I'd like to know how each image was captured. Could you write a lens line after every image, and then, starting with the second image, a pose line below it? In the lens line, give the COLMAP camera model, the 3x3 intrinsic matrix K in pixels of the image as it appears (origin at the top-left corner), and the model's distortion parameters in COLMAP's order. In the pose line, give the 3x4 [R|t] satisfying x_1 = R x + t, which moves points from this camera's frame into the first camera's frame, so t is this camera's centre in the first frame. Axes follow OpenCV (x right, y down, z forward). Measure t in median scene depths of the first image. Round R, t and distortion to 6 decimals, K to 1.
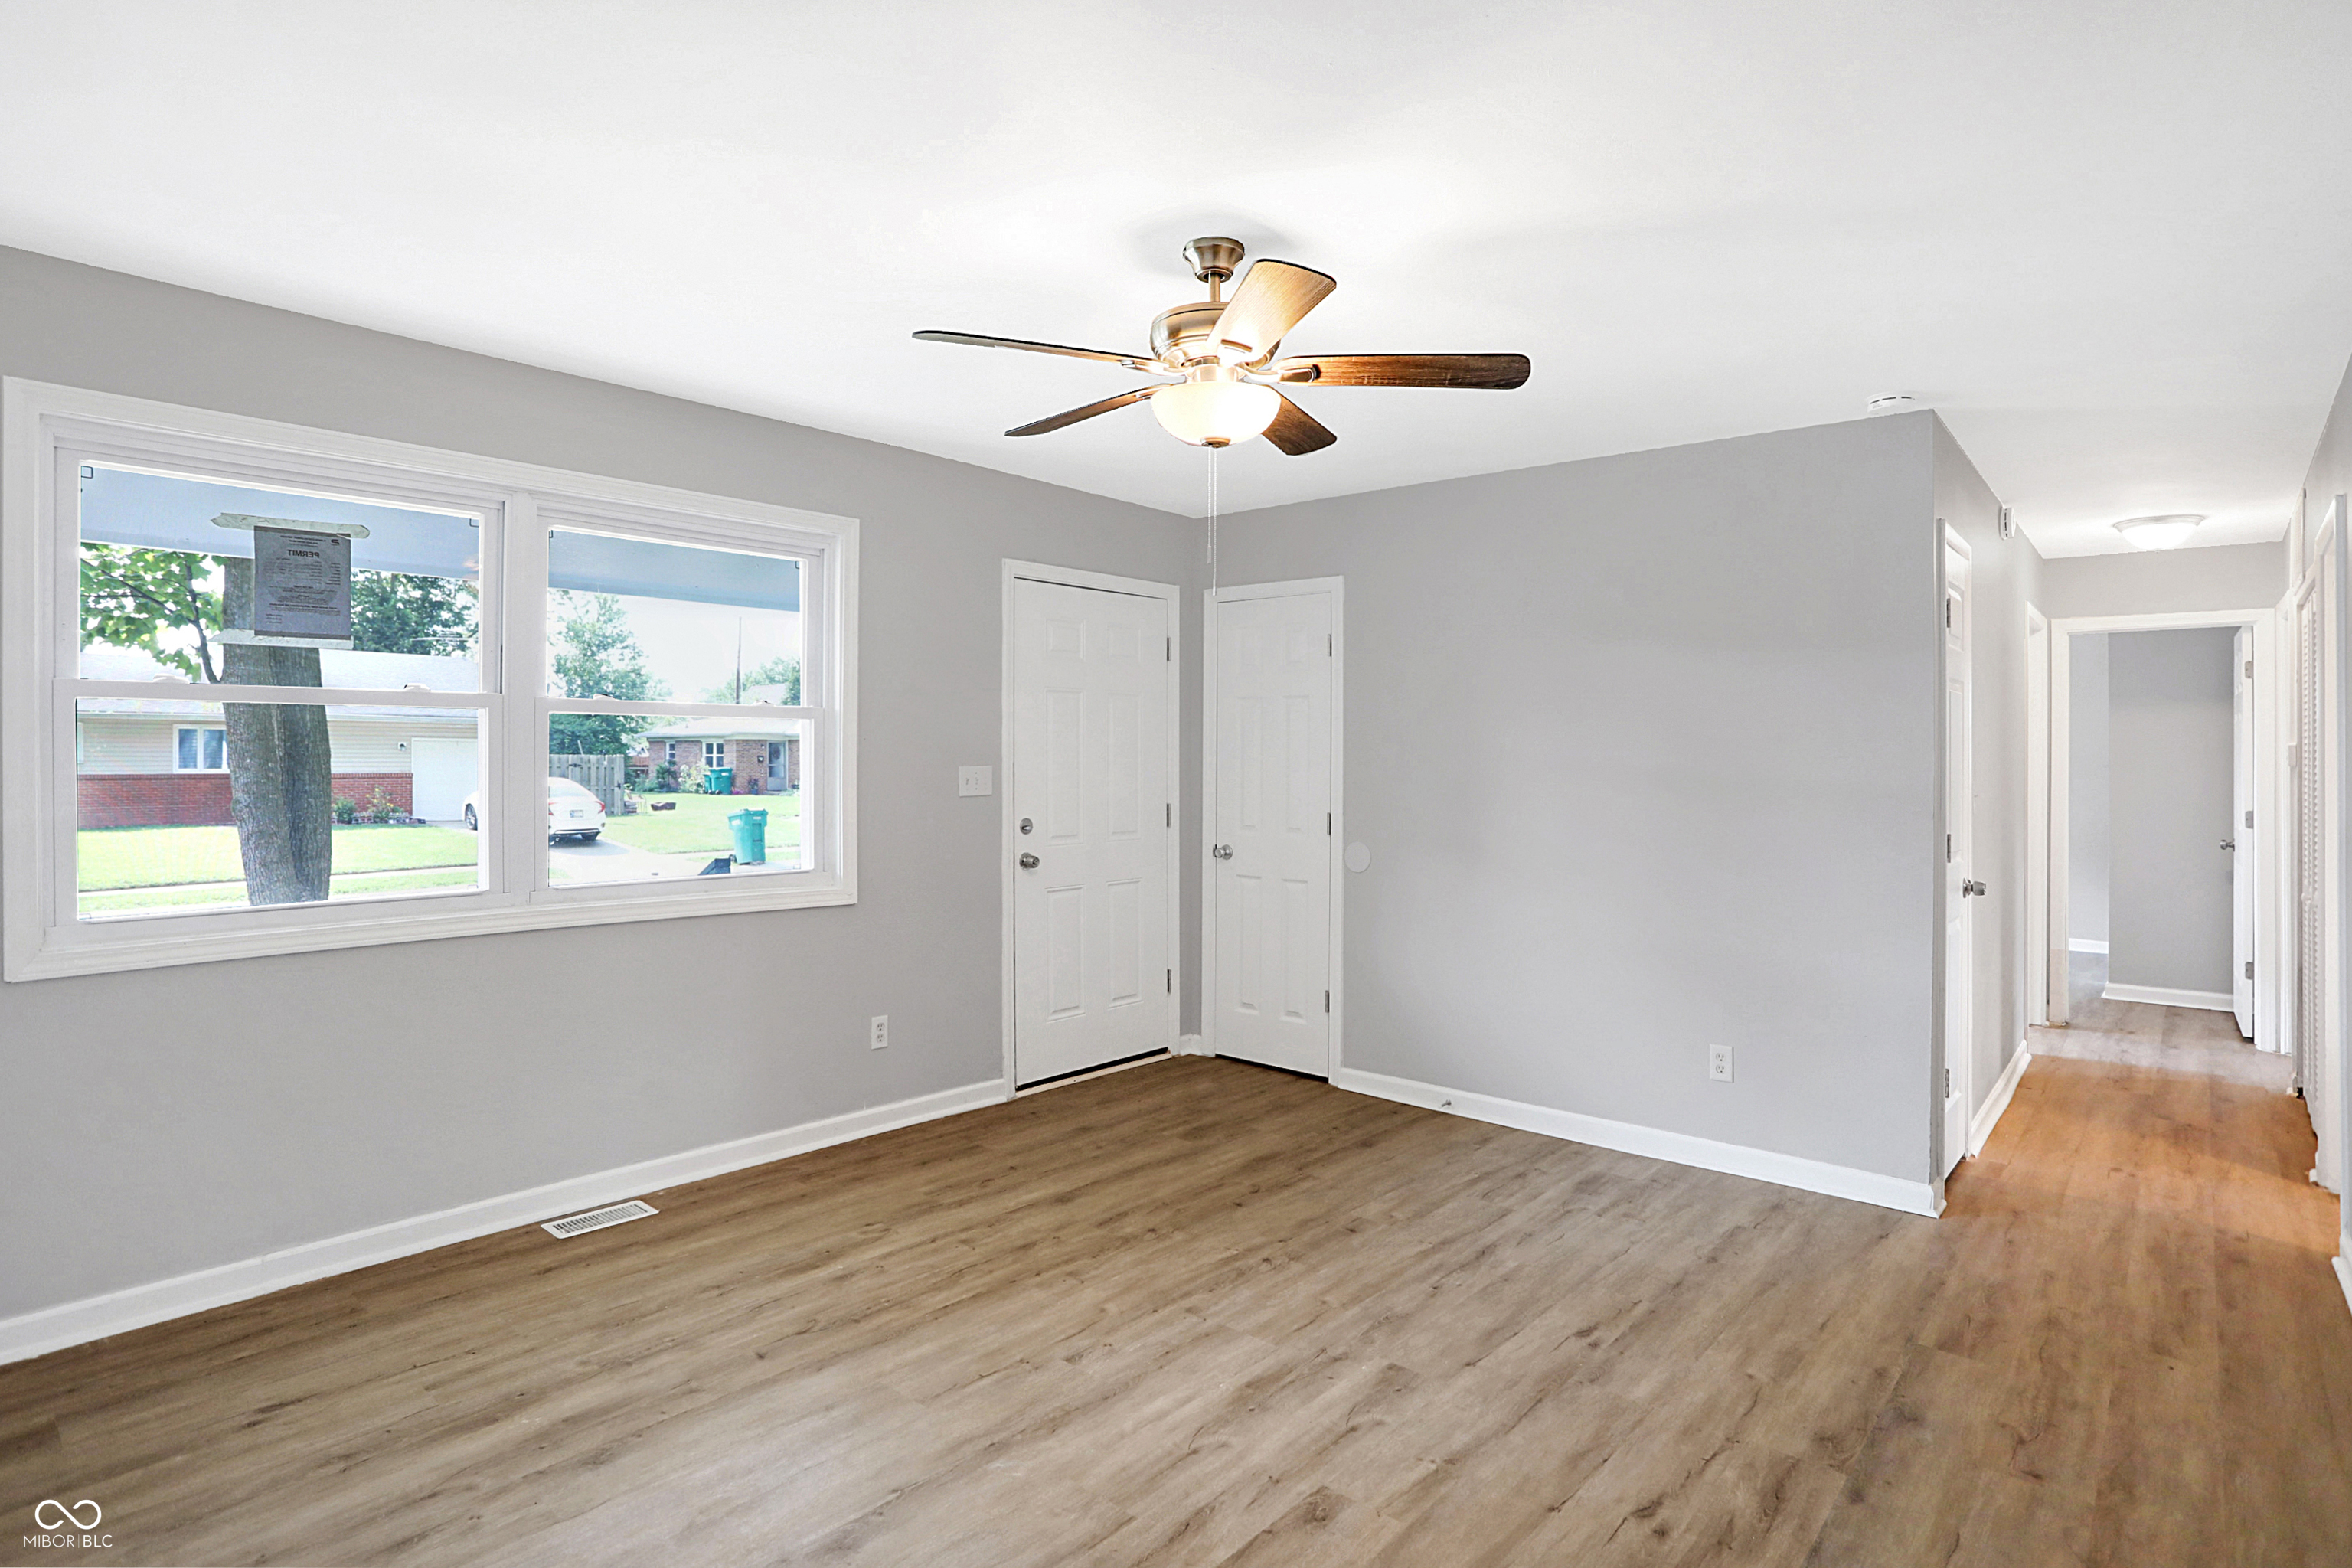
lens RADIAL K [[1197.3, 0, 1150.3], [0, 1197.3, 770.9], [0, 0, 1]] dist [-0.077087, 0.033817]
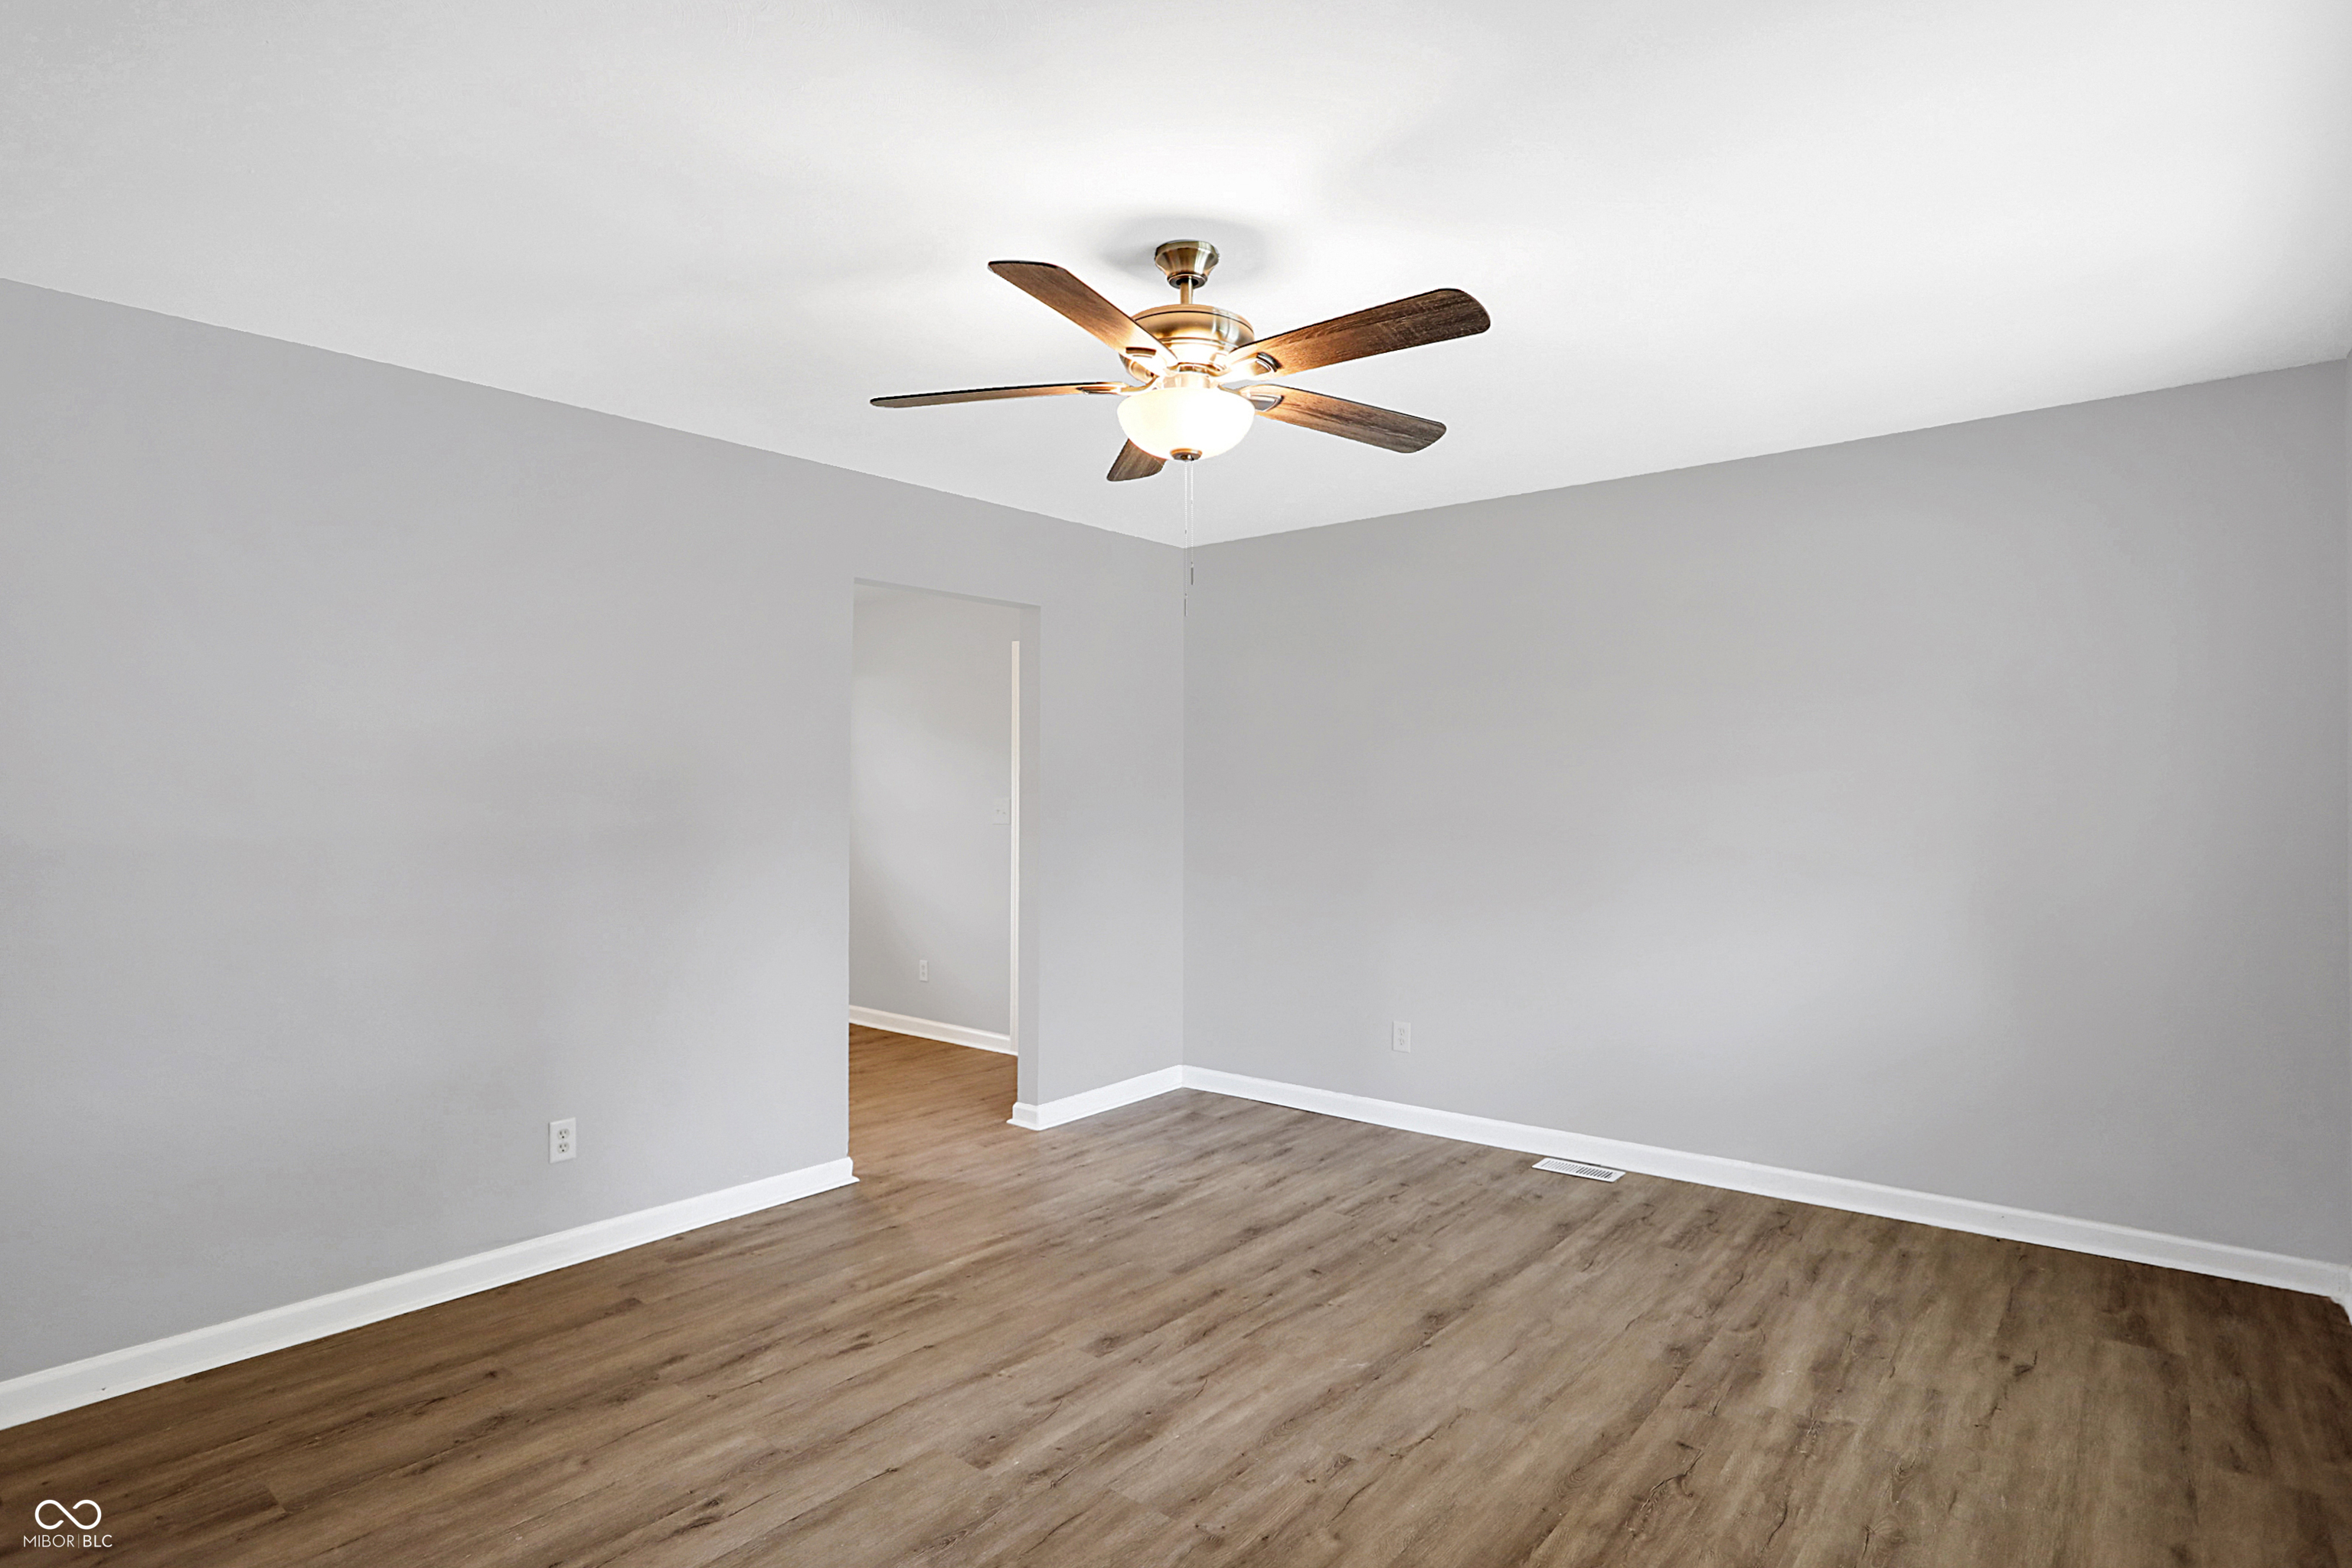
lens RADIAL K [[1235.8, 0, 1191.2], [0, 1235.8, 773.7], [0, 0, 1]] dist [-0.091041, 0.040578]
pose [[-0.998450, -0.011329, -0.054482, 0.090182], [-0.011018, 0.999921, -0.006005, -0.008379], [0.054546, -0.005396, -0.998497, 1.647309]]
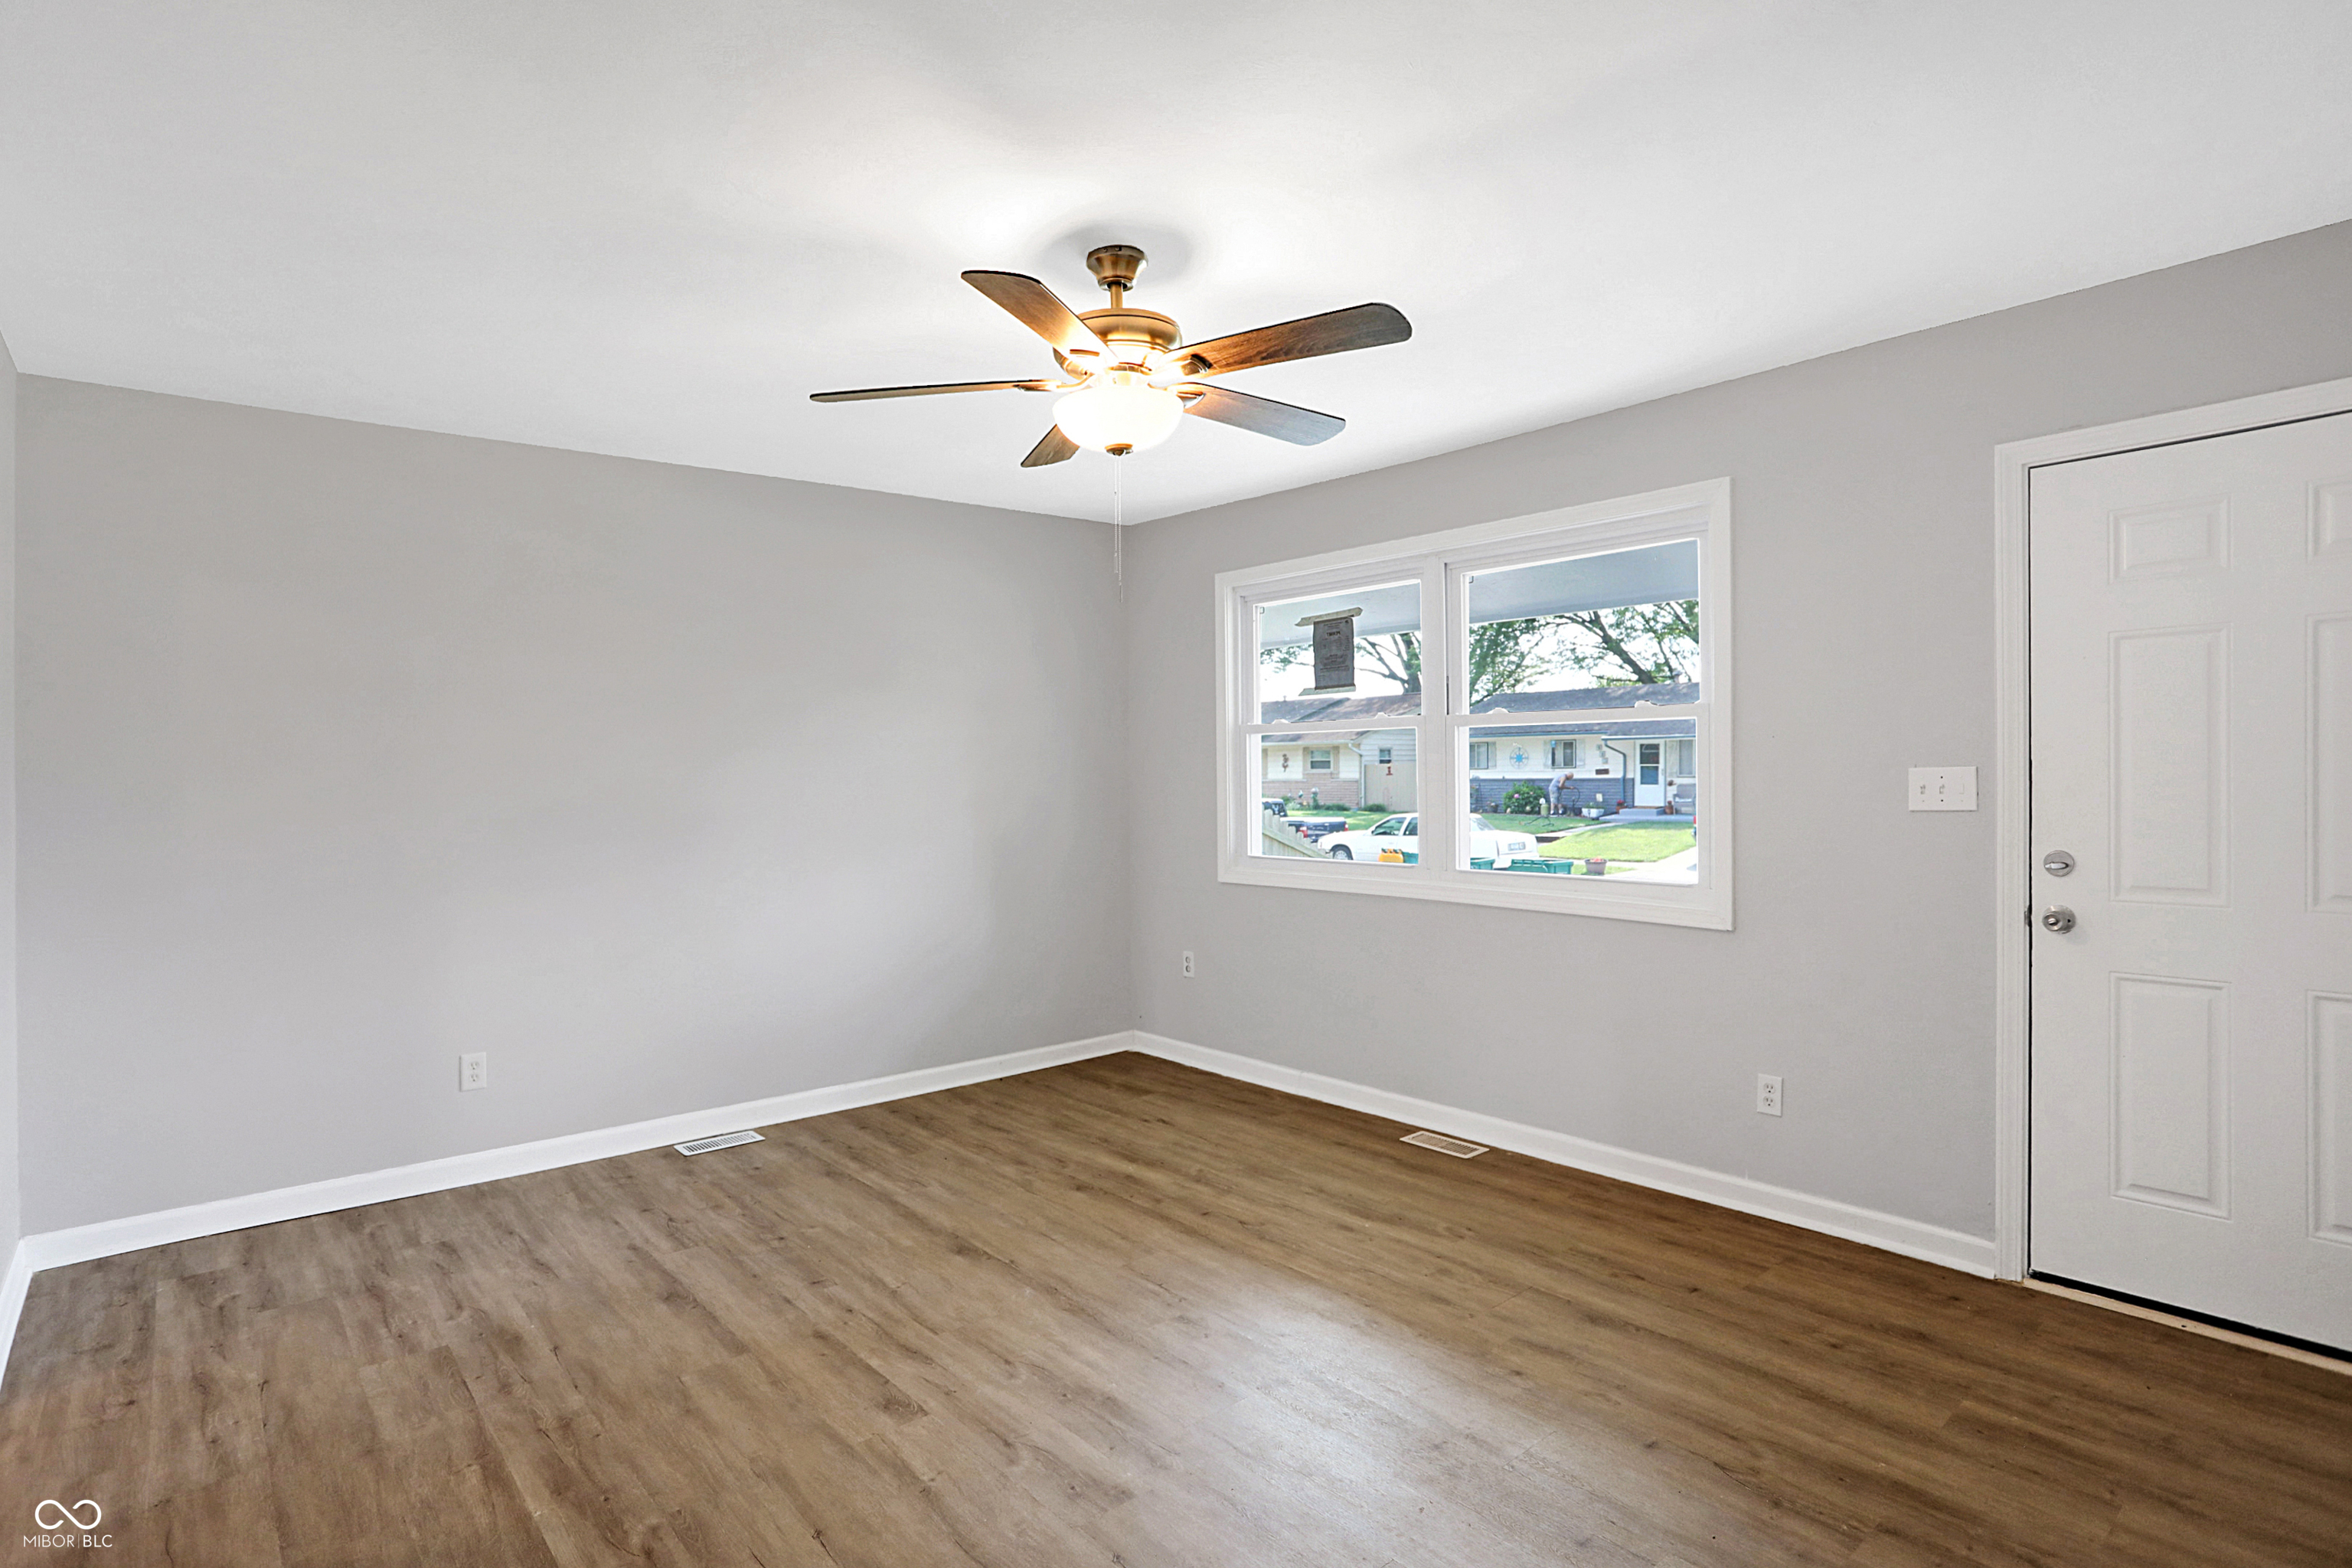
lens RADIAL K [[1197.3, 0, 1150.3], [0, 1197.3, 770.9], [0, 0, 1]] dist [-0.077087, 0.033817]
pose [[-0.137303, 0.000442, -0.990529, 0.880673], [0.004343, 0.999991, -0.000156, -0.005324], [0.990520, -0.004323, -0.137304, 0.973681]]
